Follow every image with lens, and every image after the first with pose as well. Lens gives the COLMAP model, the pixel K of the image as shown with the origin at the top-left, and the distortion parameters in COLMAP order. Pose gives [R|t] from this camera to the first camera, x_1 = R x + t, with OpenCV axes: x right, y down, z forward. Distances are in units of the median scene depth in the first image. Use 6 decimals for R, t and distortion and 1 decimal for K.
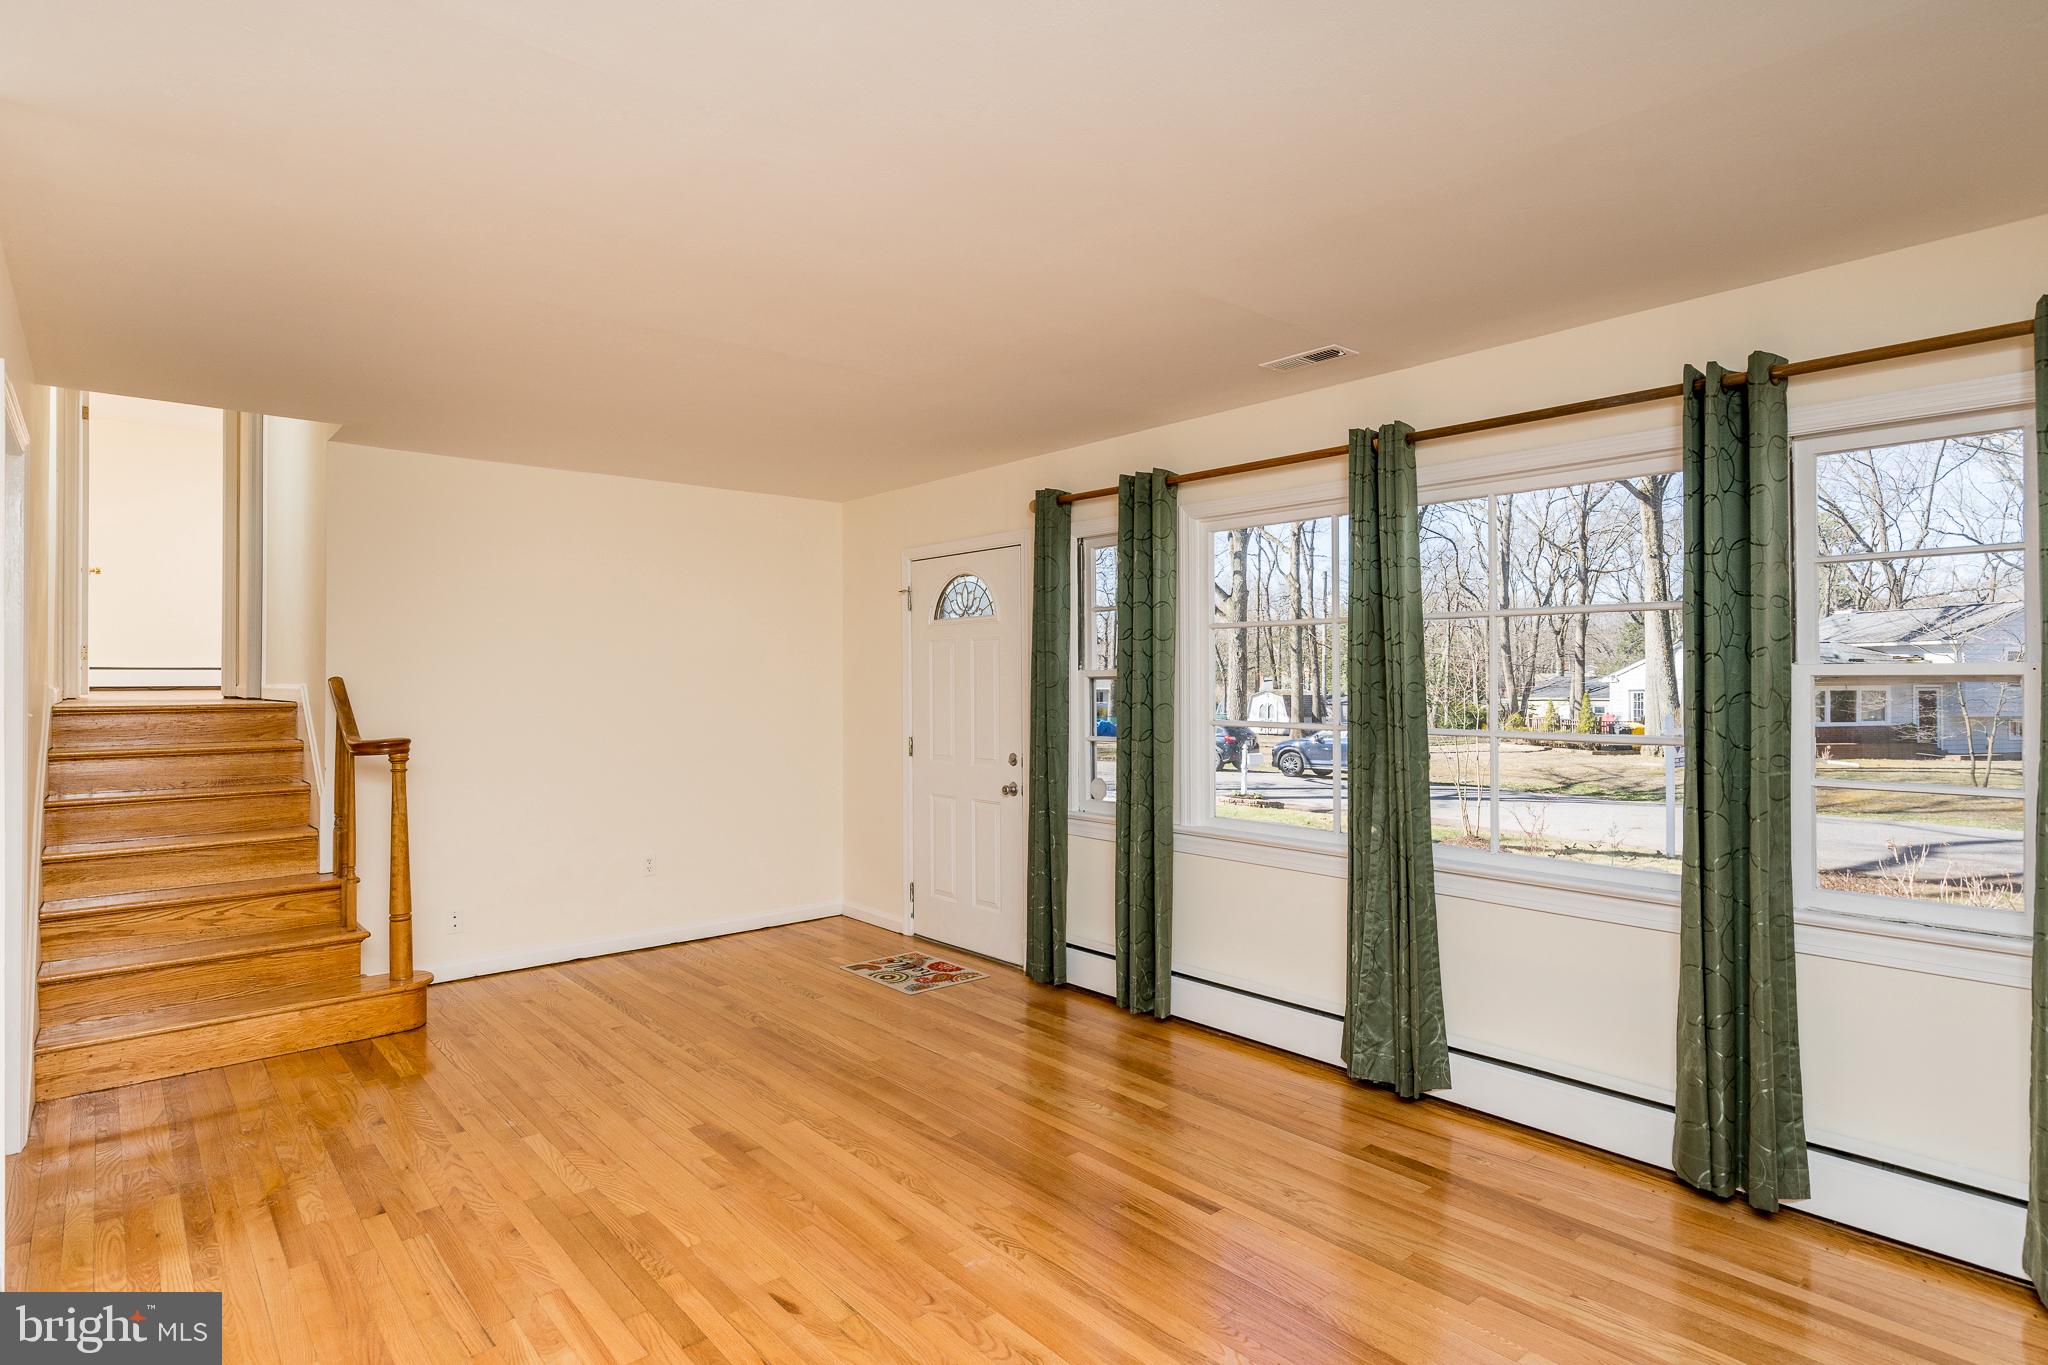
lens RADIAL K [[1061.3, 0, 1024.0], [0, 1061.3, 682.5], [0, 0, 1]] dist [0.036854, -0.012564]
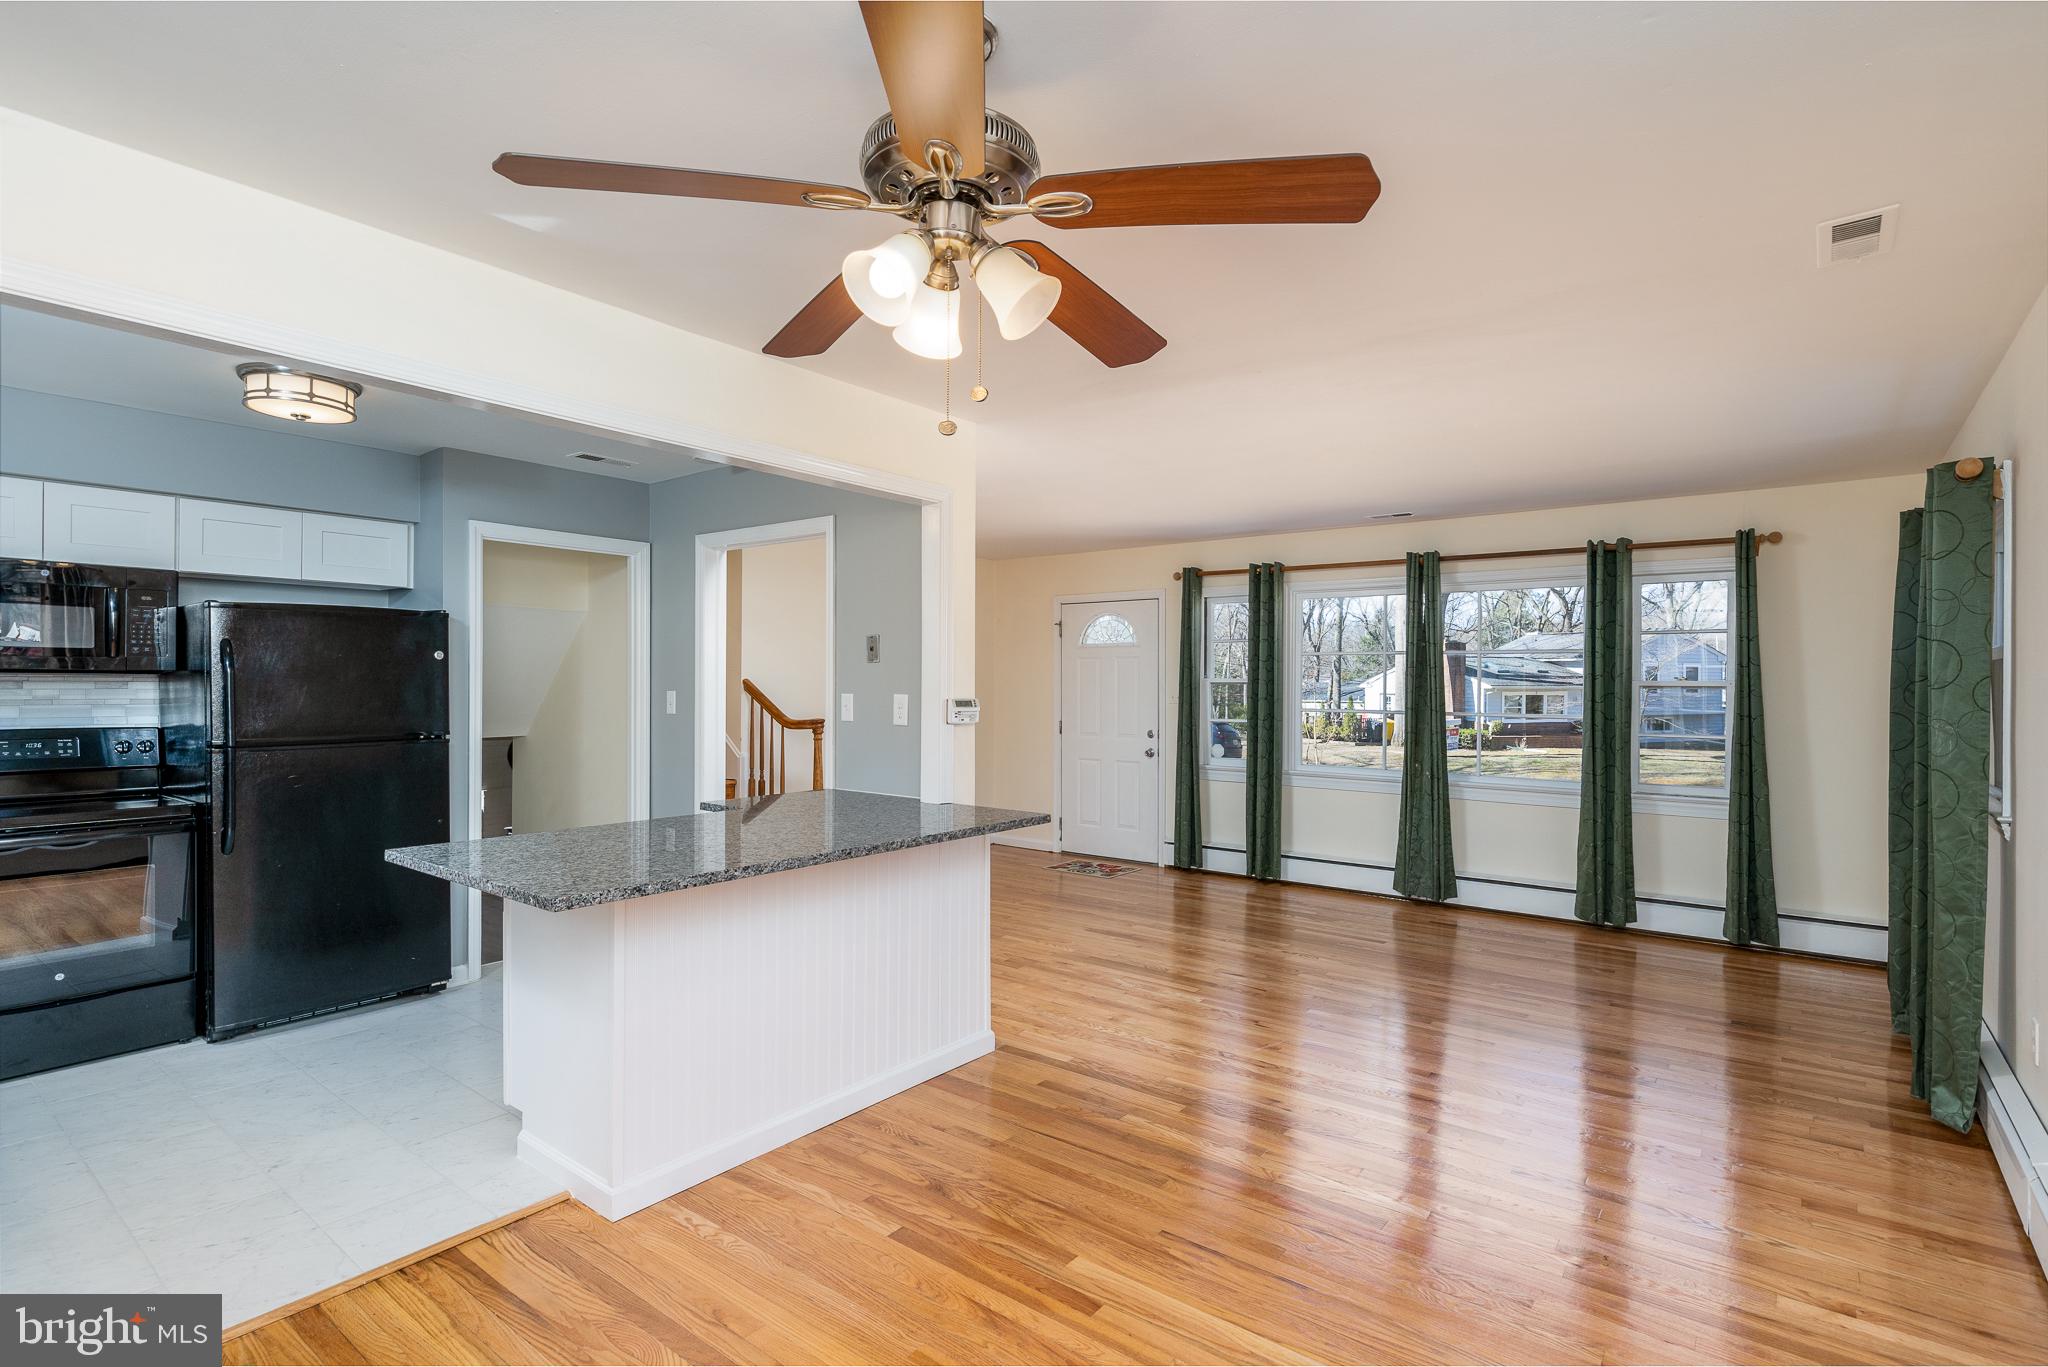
lens RADIAL K [[970.9, 0, 1024.0], [0, 970.9, 683.5], [0, 0, 1]] dist [-0.000463, 0.000022]
pose [[0.984861, 0.005542, 0.173258, -0.546857], [-0.005064, 0.999982, -0.003202, 0.002804], [-0.173272, 0.002276, 0.984871, -0.468872]]
